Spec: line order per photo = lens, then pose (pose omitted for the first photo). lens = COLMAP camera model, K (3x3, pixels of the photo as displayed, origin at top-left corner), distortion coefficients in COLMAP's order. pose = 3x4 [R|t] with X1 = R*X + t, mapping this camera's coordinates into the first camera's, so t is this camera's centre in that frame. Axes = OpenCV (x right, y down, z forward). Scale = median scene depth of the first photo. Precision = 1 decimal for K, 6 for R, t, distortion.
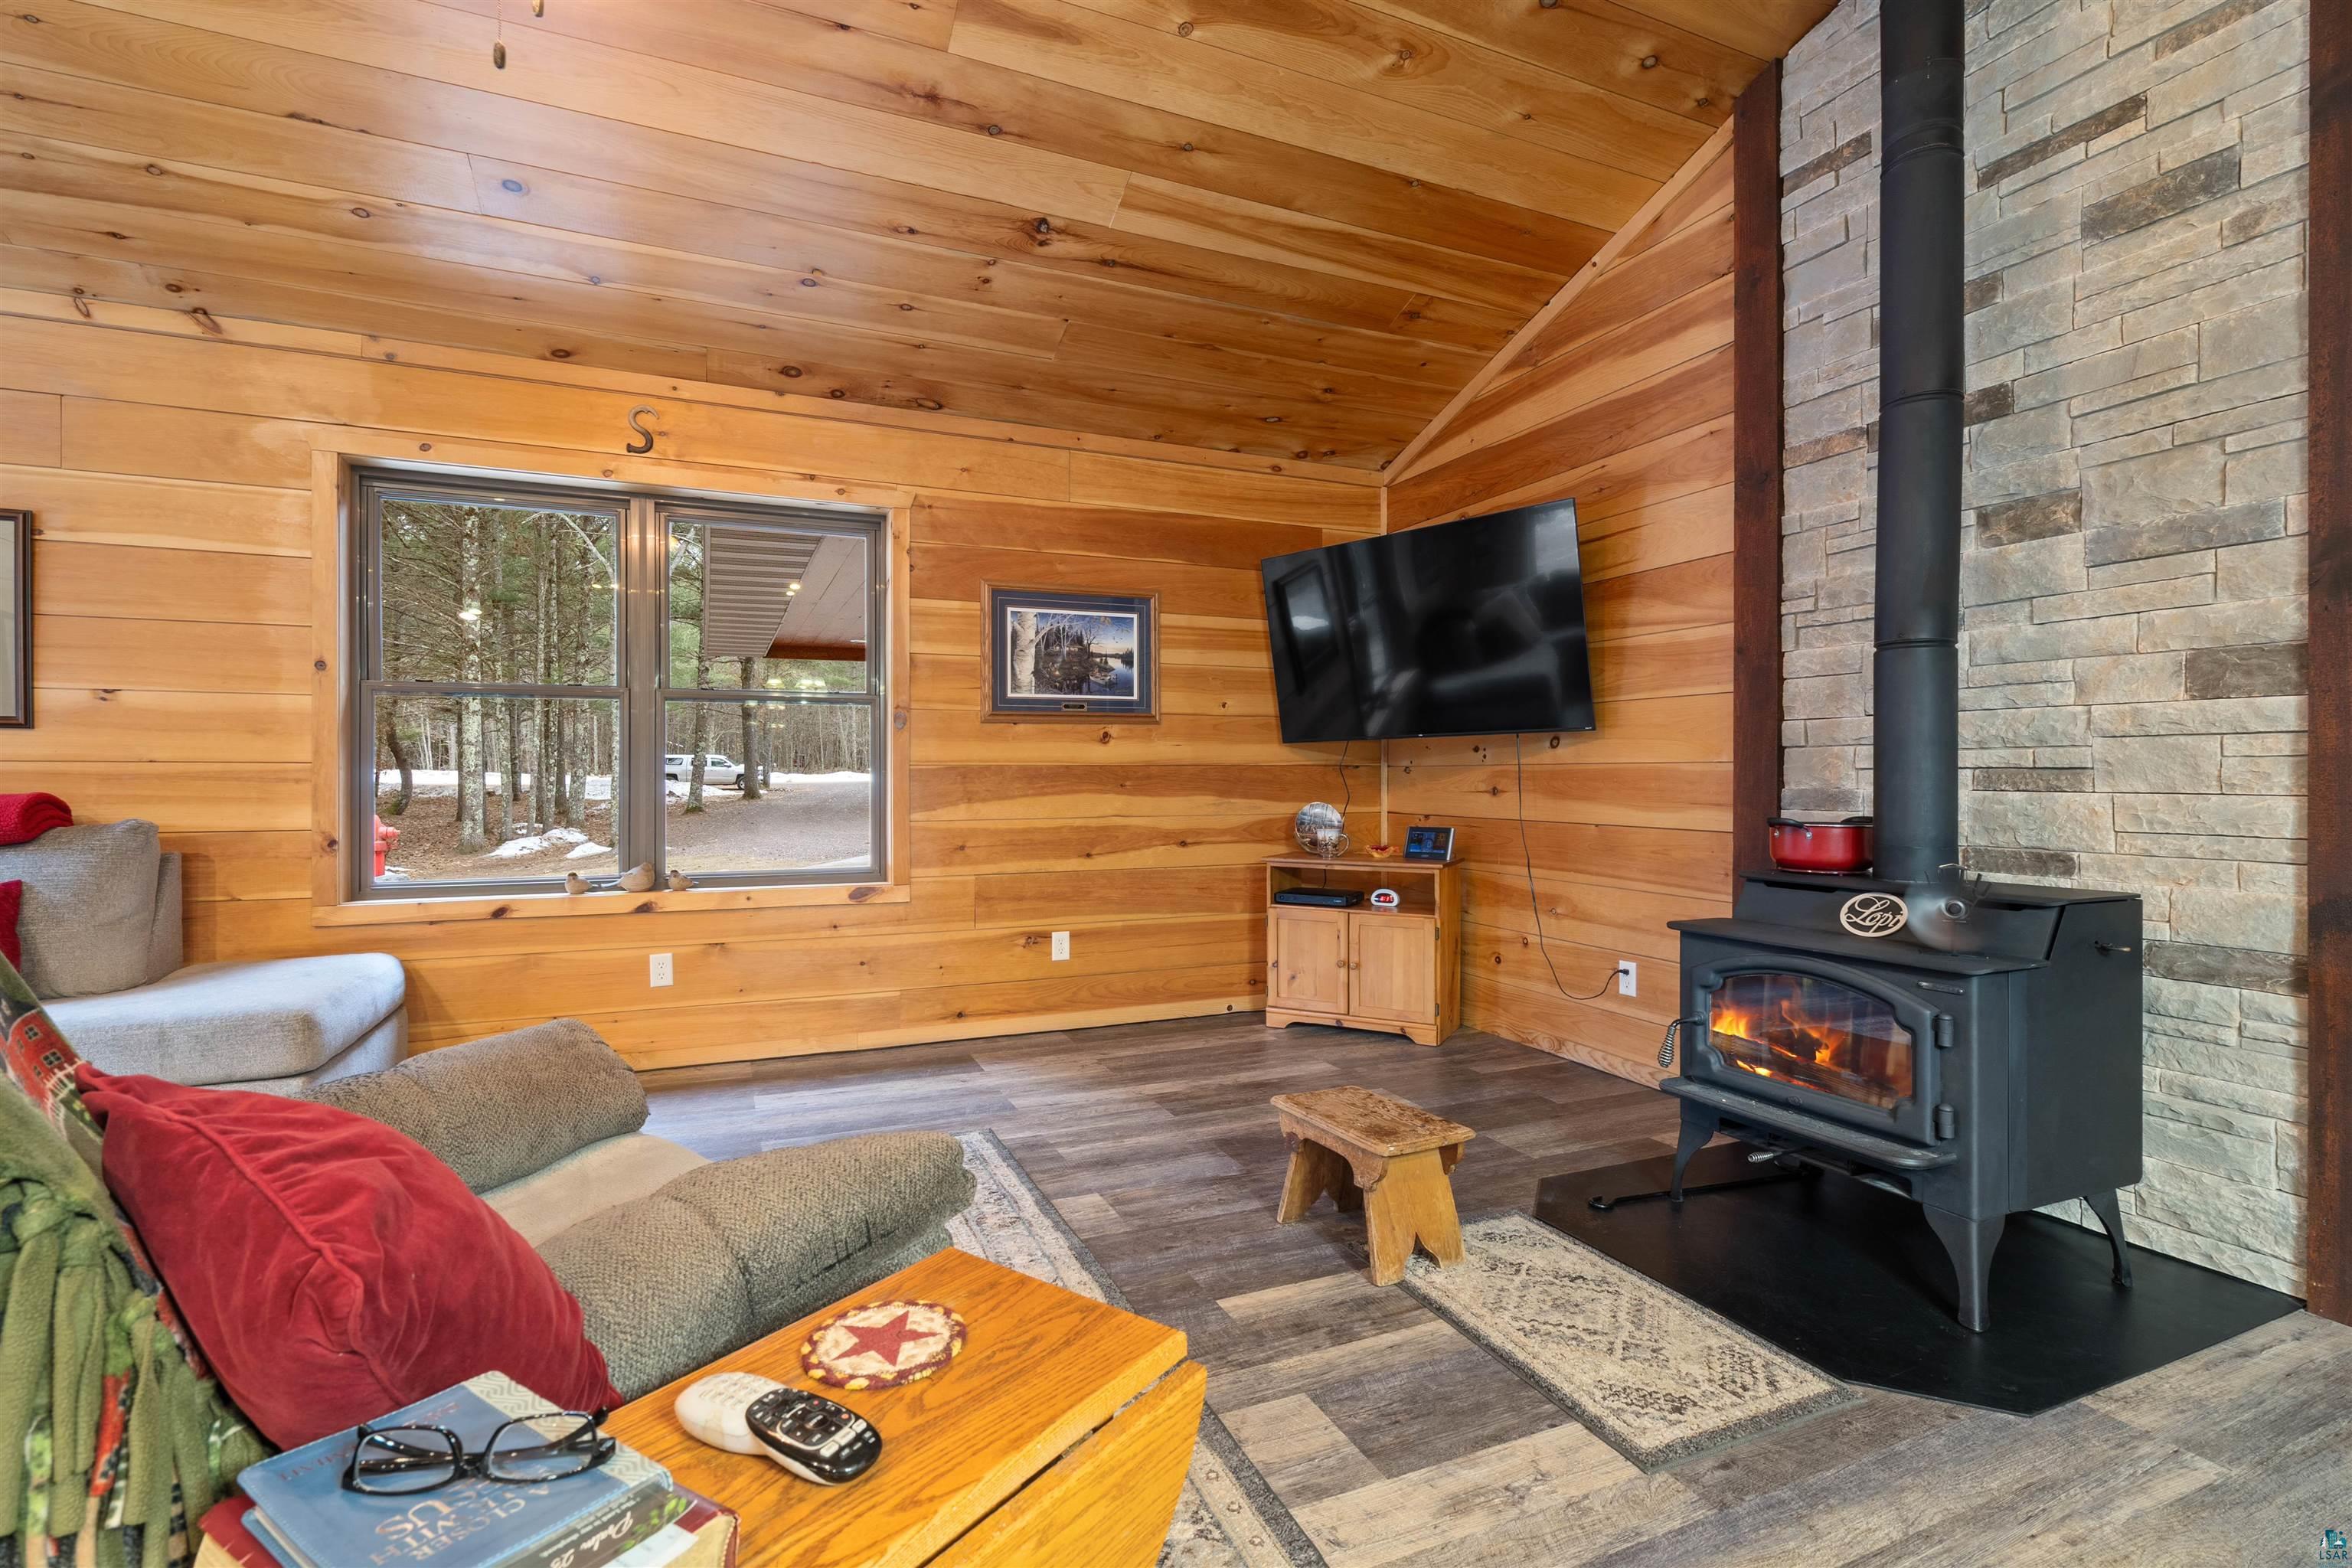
lens RADIAL K [[1075.1, 0, 1177.1], [0, 1075.1, 775.9], [0, 0, 1]] dist [-0.004870, 0.001452]
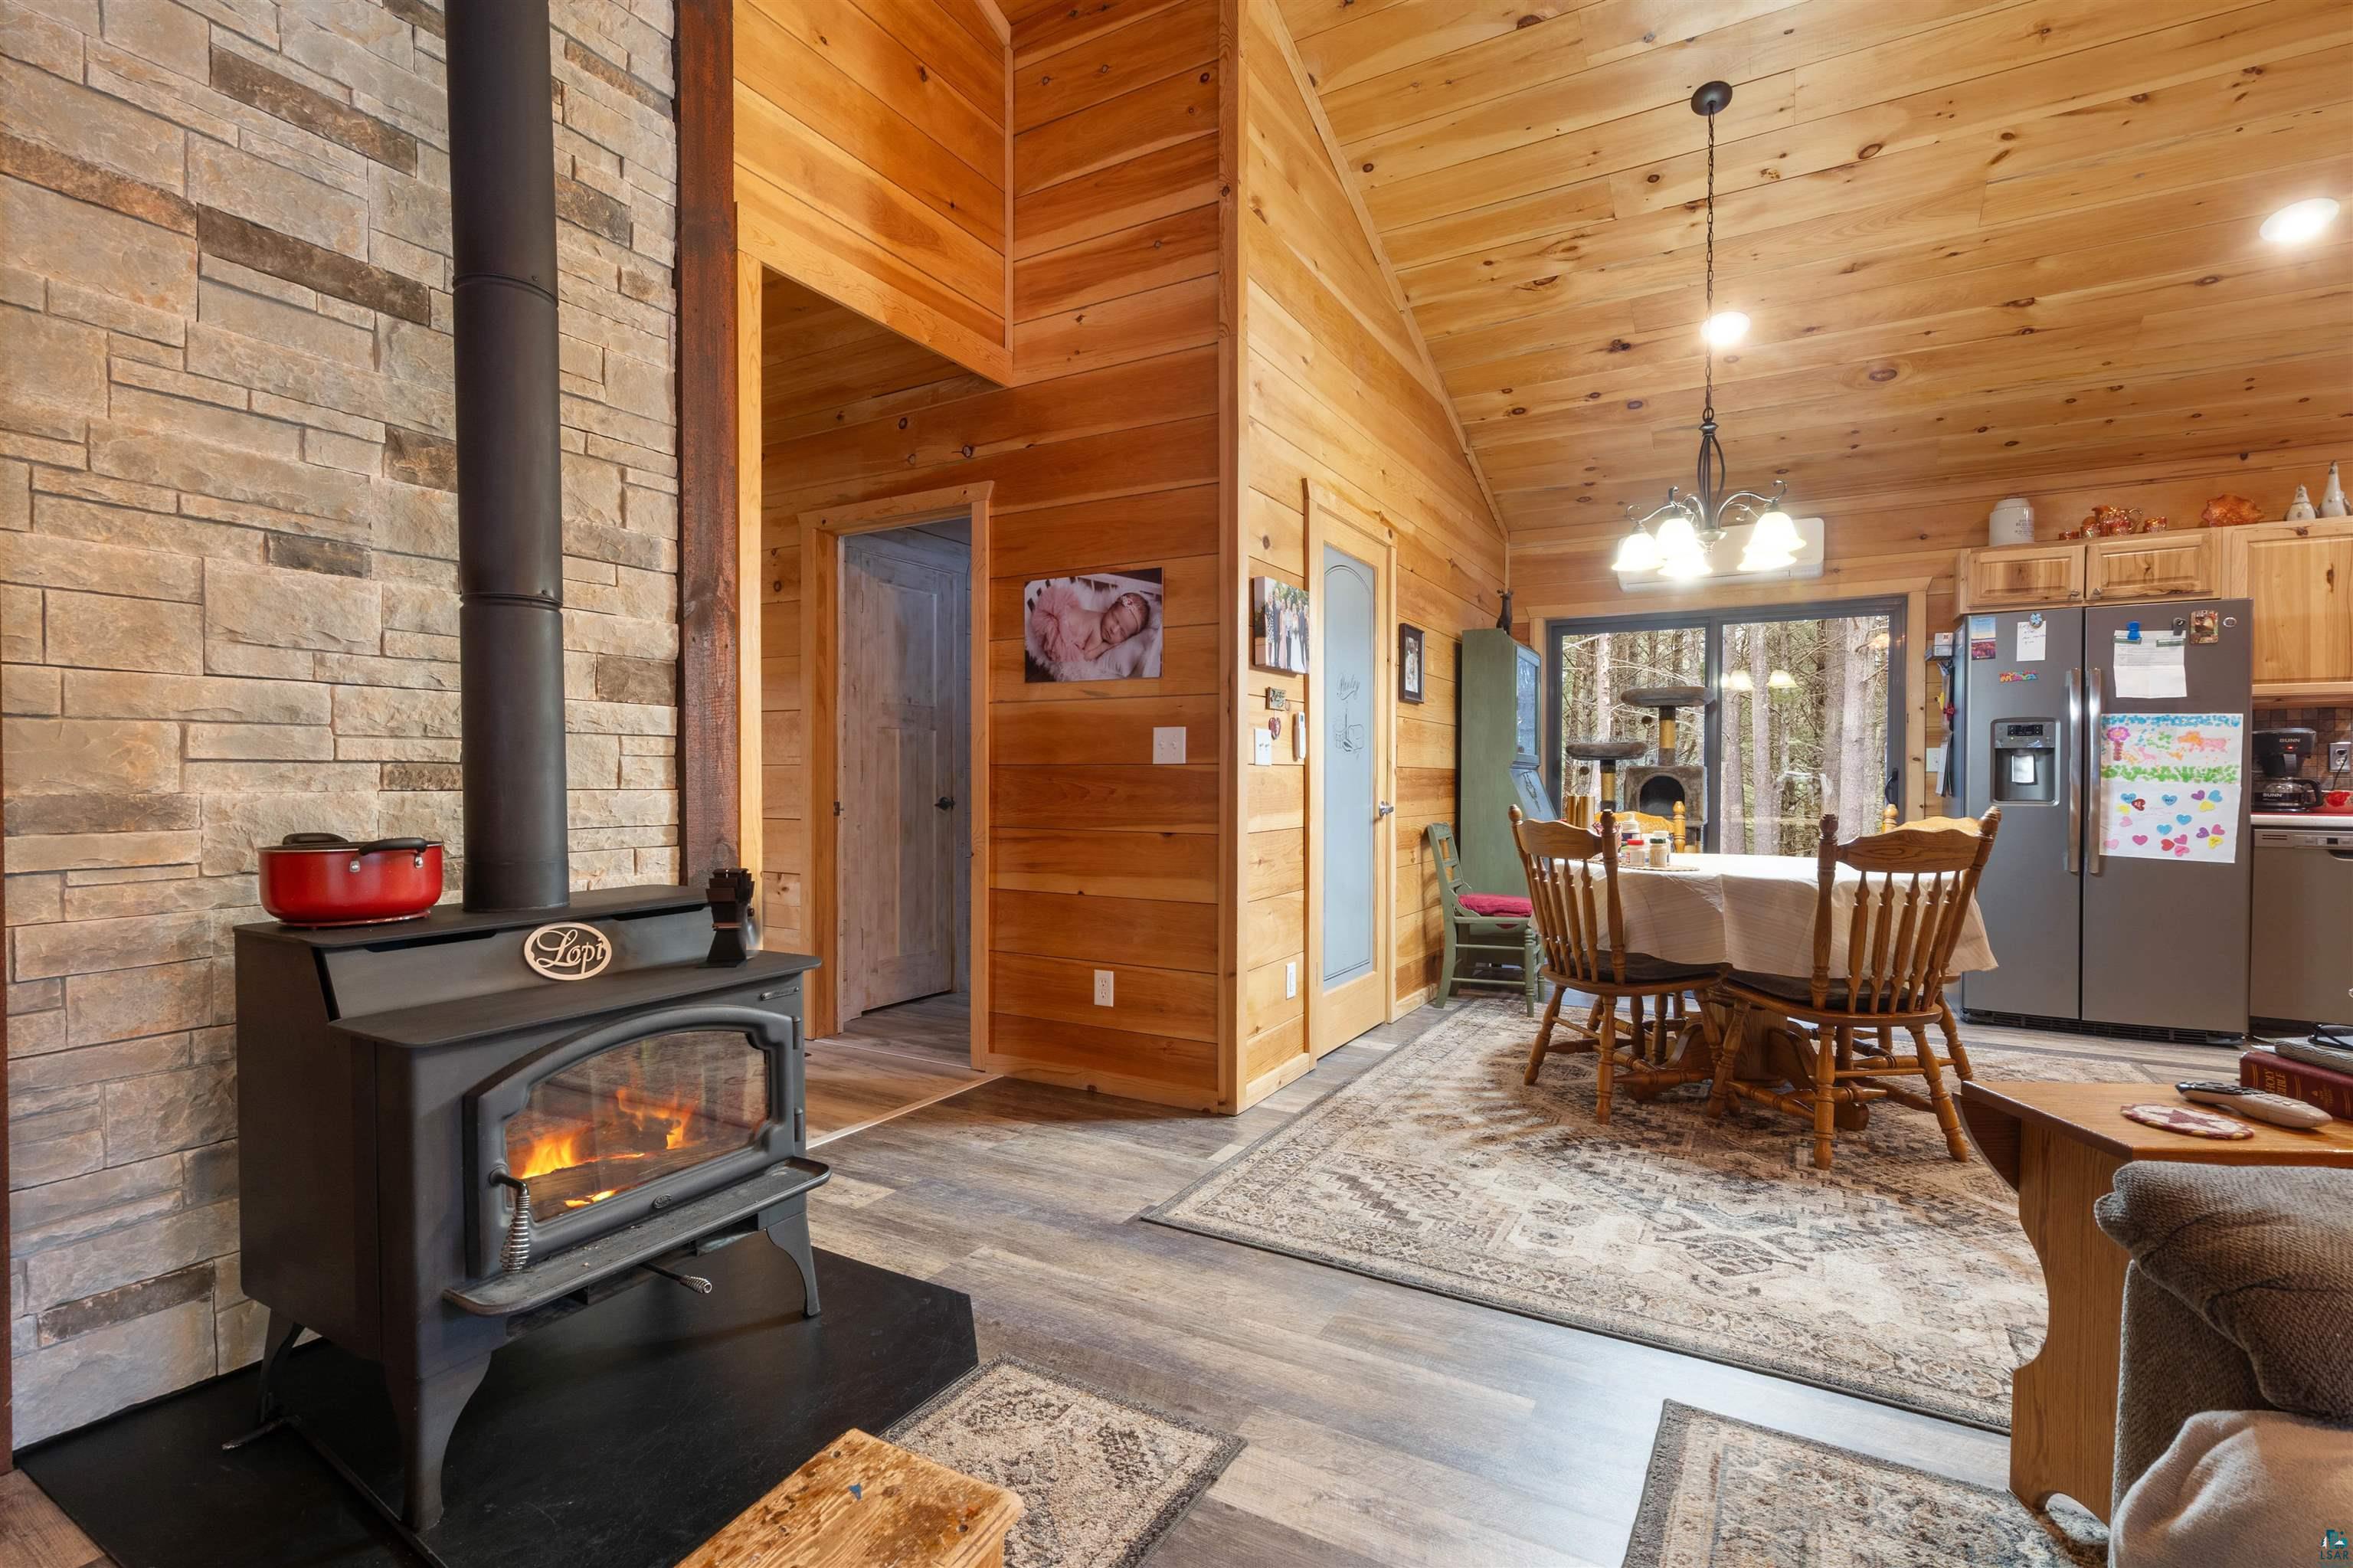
lens RADIAL K [[1075.6, 0, 1167.6], [0, 1075.6, 791.2], [0, 0, 1]] dist [-0.004870, 0.001452]
pose [[-0.595655, -0.012722, 0.803140, -0.248427], [-0.001023, 0.999886, 0.015080, 0.001853], [-0.803240, 0.008161, -0.595600, 1.204417]]
